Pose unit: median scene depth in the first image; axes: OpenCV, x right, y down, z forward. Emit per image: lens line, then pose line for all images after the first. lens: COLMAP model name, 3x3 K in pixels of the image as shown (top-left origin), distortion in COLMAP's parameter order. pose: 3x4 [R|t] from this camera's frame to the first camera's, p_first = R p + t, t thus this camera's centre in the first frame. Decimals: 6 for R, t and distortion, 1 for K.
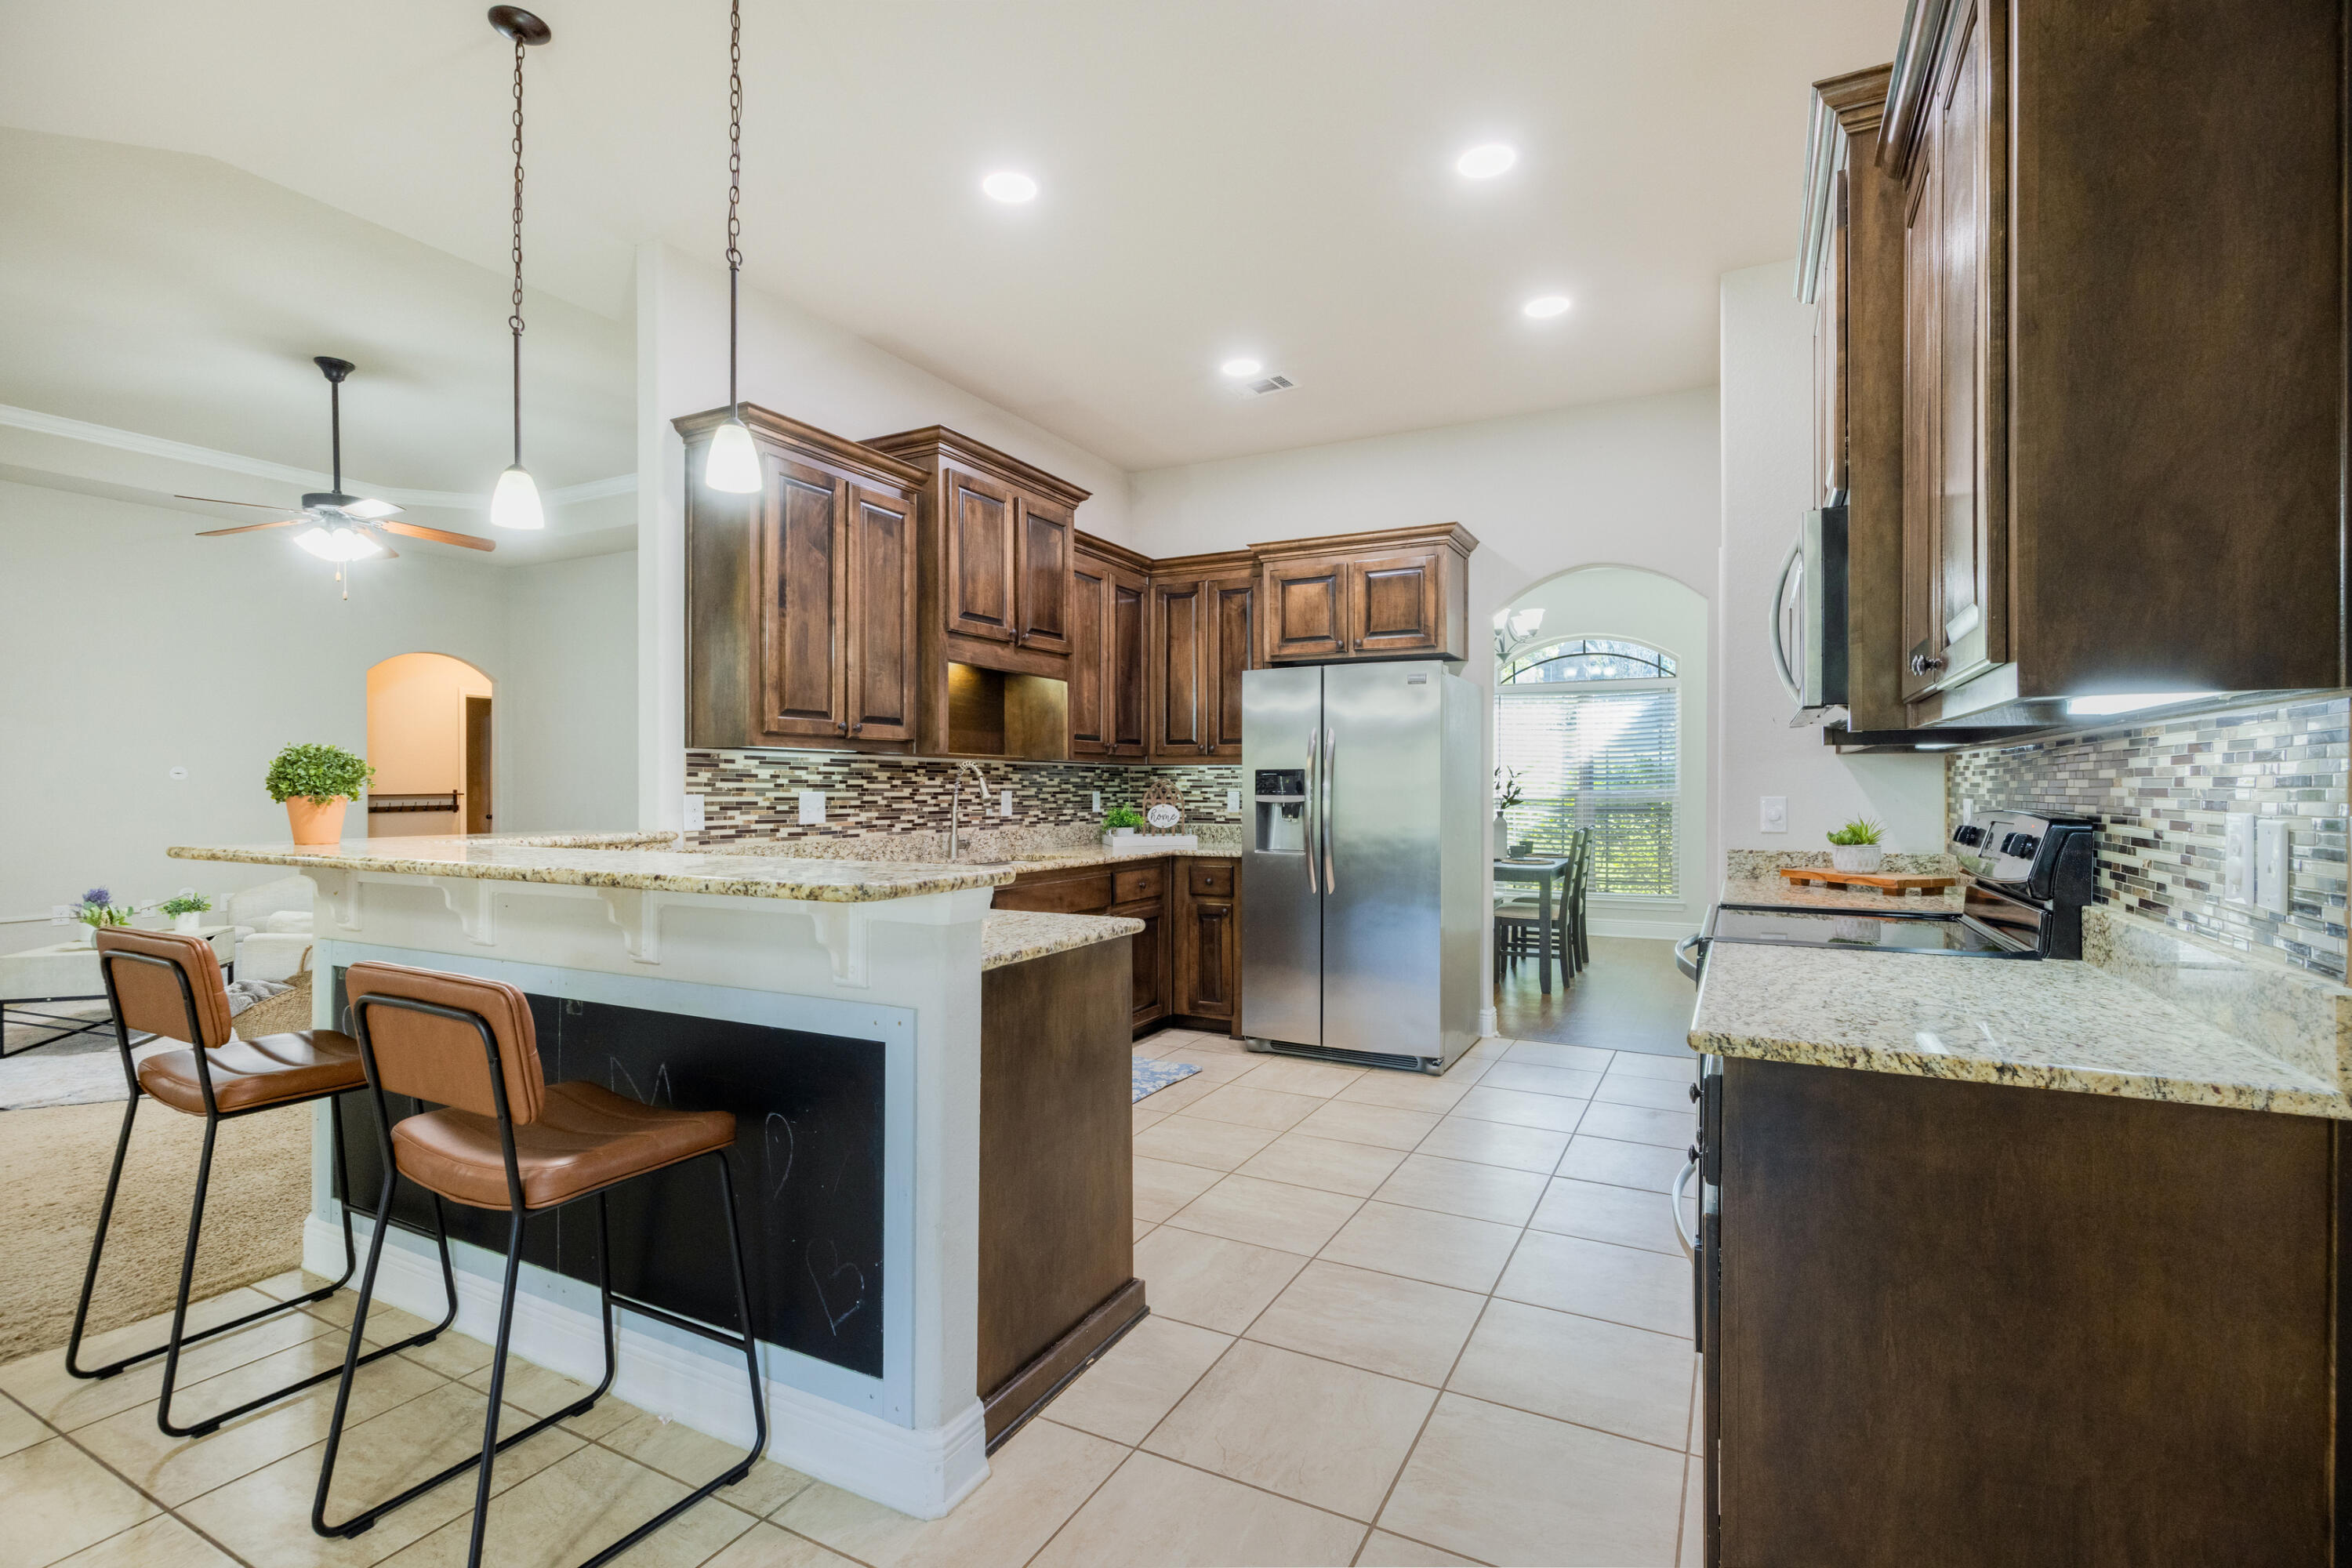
lens RADIAL K [[1067.6, 0, 1212.7], [0, 1067.6, 776.7], [0, 0, 1]] dist [0.000228, -0.000549]
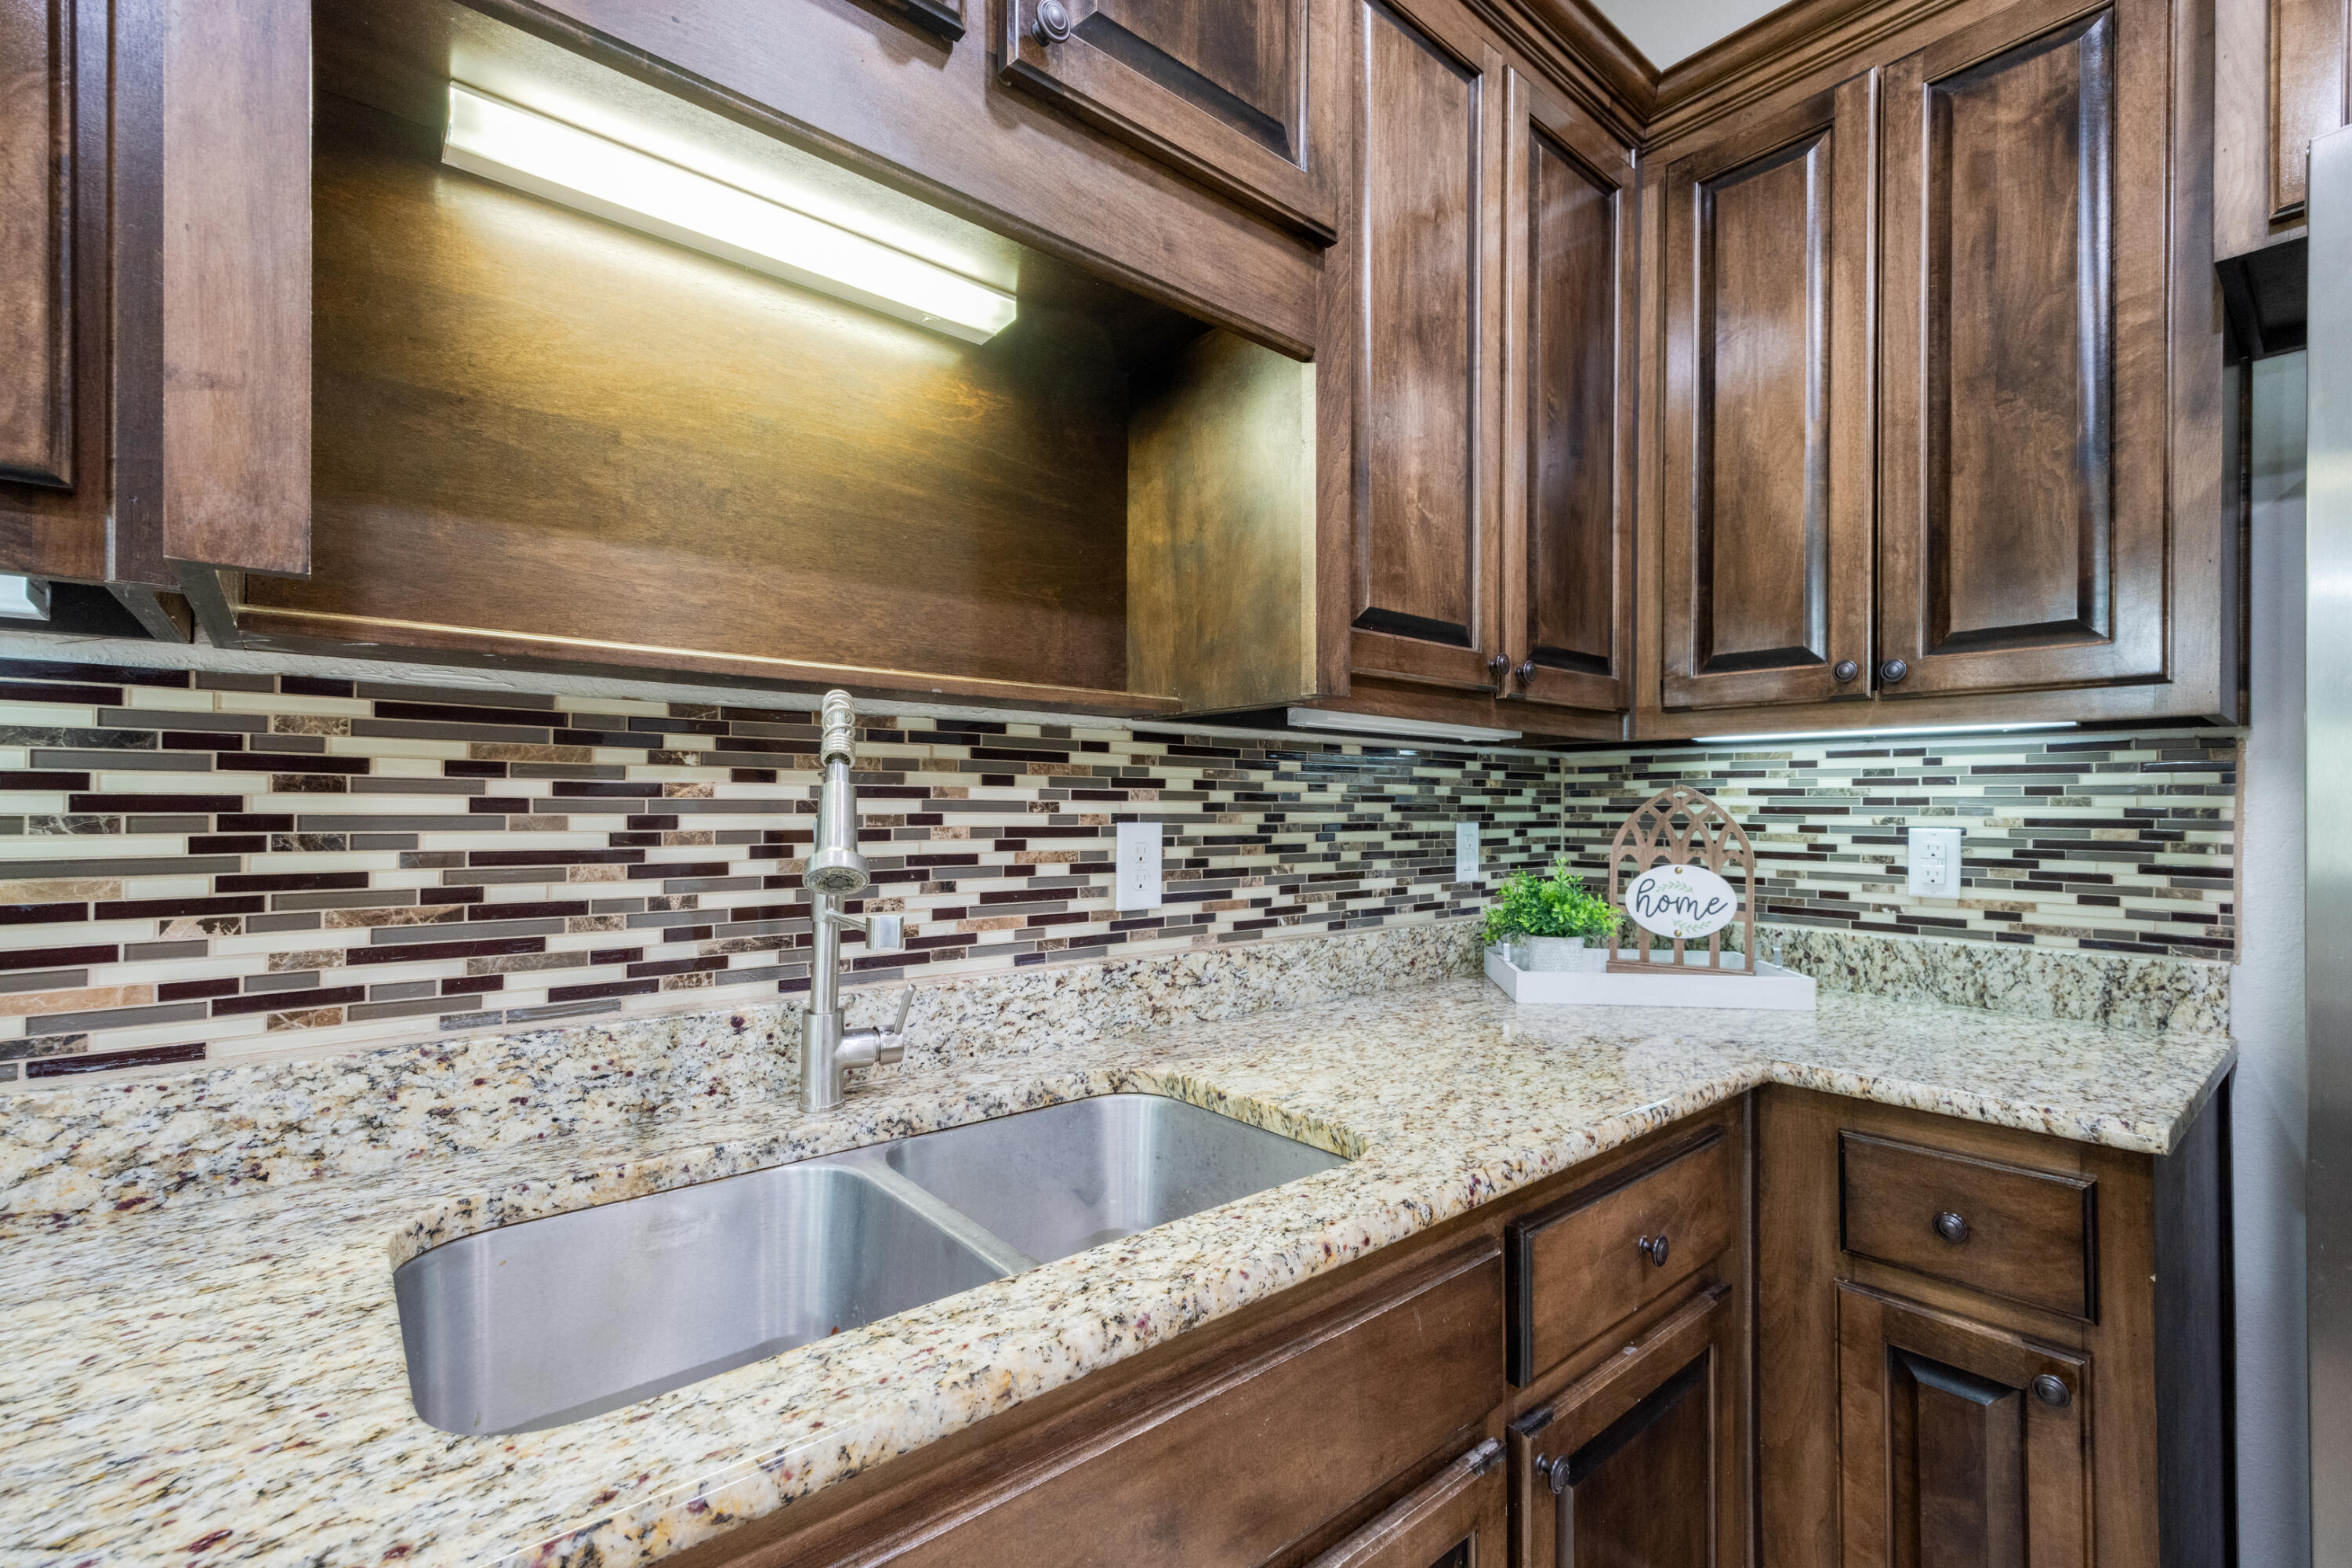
lens RADIAL K [[1027.2, 0, 1199.0], [0, 1027.2, 801.8], [0, 0, 1]] dist [0.004777, 0.000094]
pose [[0.923996, 0.001722, -0.382397, -0.076016], [-0.000308, 0.999993, 0.003759, 0.006922], [0.382401, -0.003356, 0.923990, 0.809515]]
